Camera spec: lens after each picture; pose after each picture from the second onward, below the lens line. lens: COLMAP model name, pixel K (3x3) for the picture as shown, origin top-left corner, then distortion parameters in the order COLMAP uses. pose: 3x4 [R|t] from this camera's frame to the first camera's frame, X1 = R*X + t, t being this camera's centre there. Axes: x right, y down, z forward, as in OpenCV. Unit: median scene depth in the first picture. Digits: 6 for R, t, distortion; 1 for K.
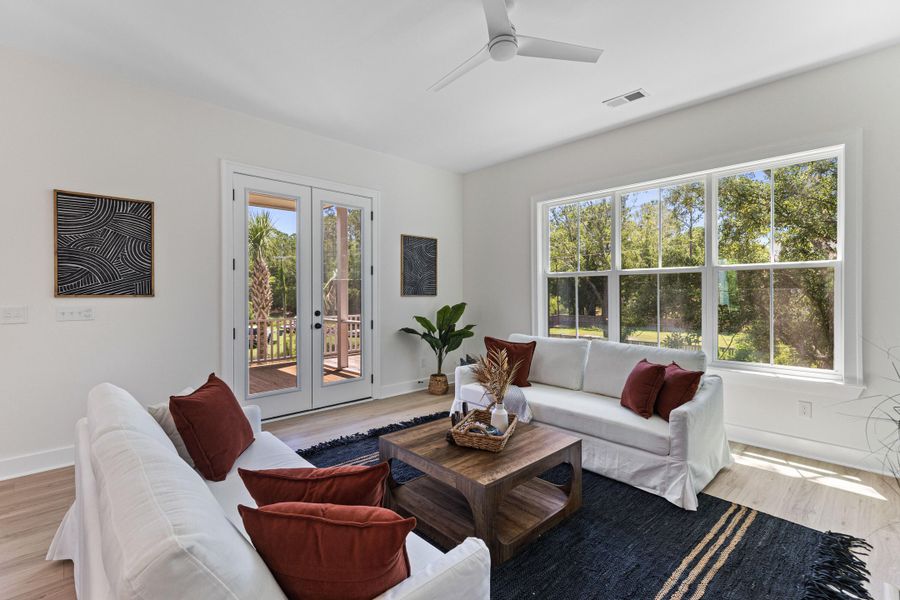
lens RADIAL K [[409.2, 0, 452.3], [0, 409.2, 291.3], [0, 0, 1]] dist [0.009131, -0.000606]
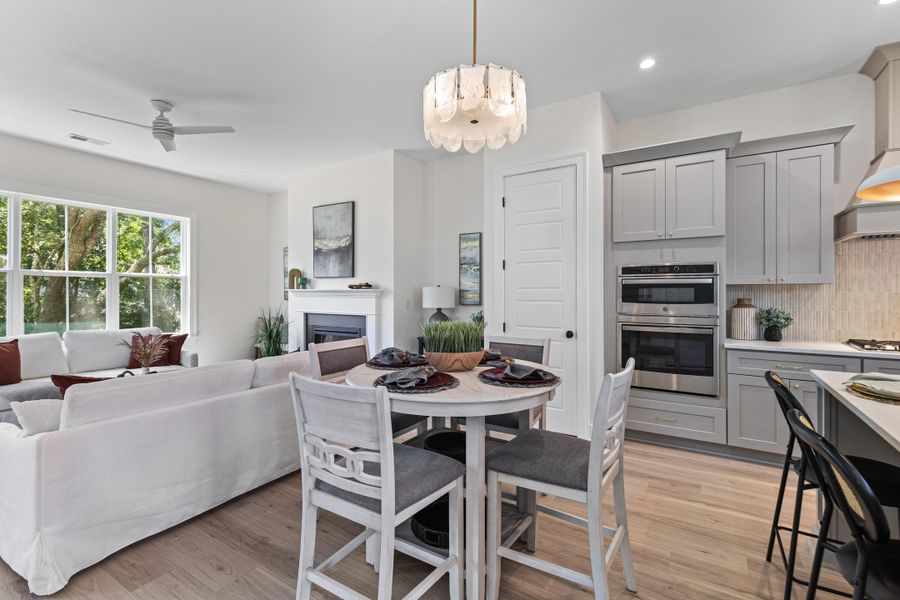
lens RADIAL K [[409.2, 0, 452.3], [0, 409.2, 291.3], [0, 0, 1]] dist [0.009131, -0.000606]
pose [[-0.245181, 0.000622, 0.969477, -1.112502], [-0.002462, 0.999996, -0.001264, 0.001886], [-0.969474, -0.002697, -0.245179, 0.216669]]
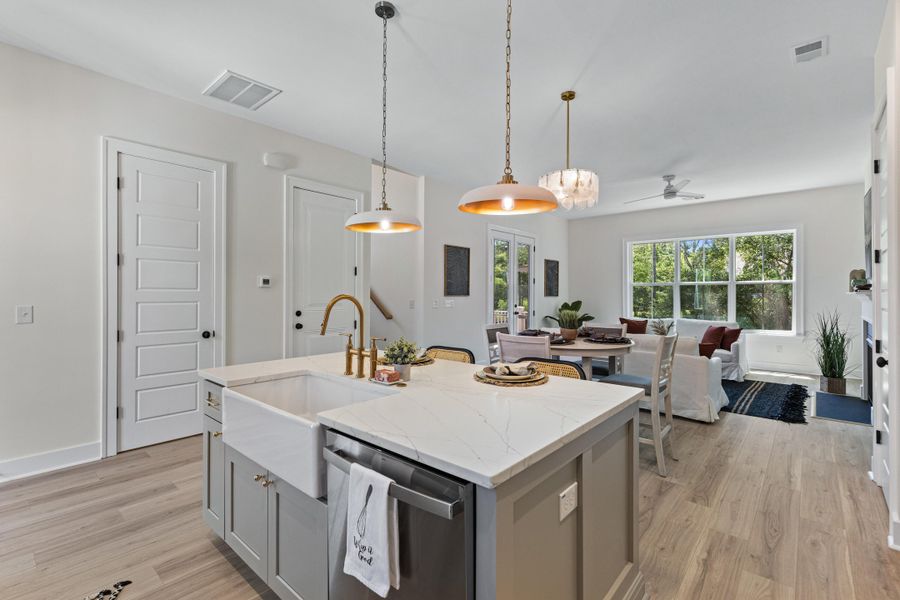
lens RADIAL K [[409.2, 0, 452.3], [0, 409.2, 291.3], [0, 0, 1]] dist [0.009131, -0.000606]
pose [[0.995990, 0.003588, 0.089397, -0.936310], [-0.003175, 0.999984, -0.004764, 0.000489], [-0.089413, 0.004461, 0.995985, -0.894025]]
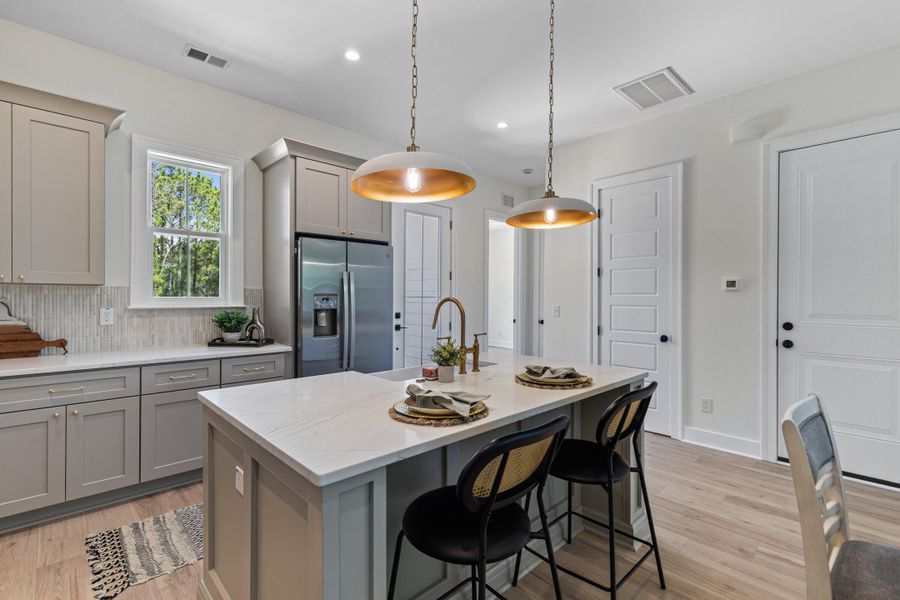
lens RADIAL K [[406.5, 0, 450.1], [0, 406.5, 295.3], [0, 0, 1]] dist [0.003936, -0.000111]
pose [[0.004904, -0.005450, -0.999973, -0.415814], [-0.003013, 0.999981, -0.005465, 0.003291], [0.999983, 0.003040, 0.004887, -0.354314]]
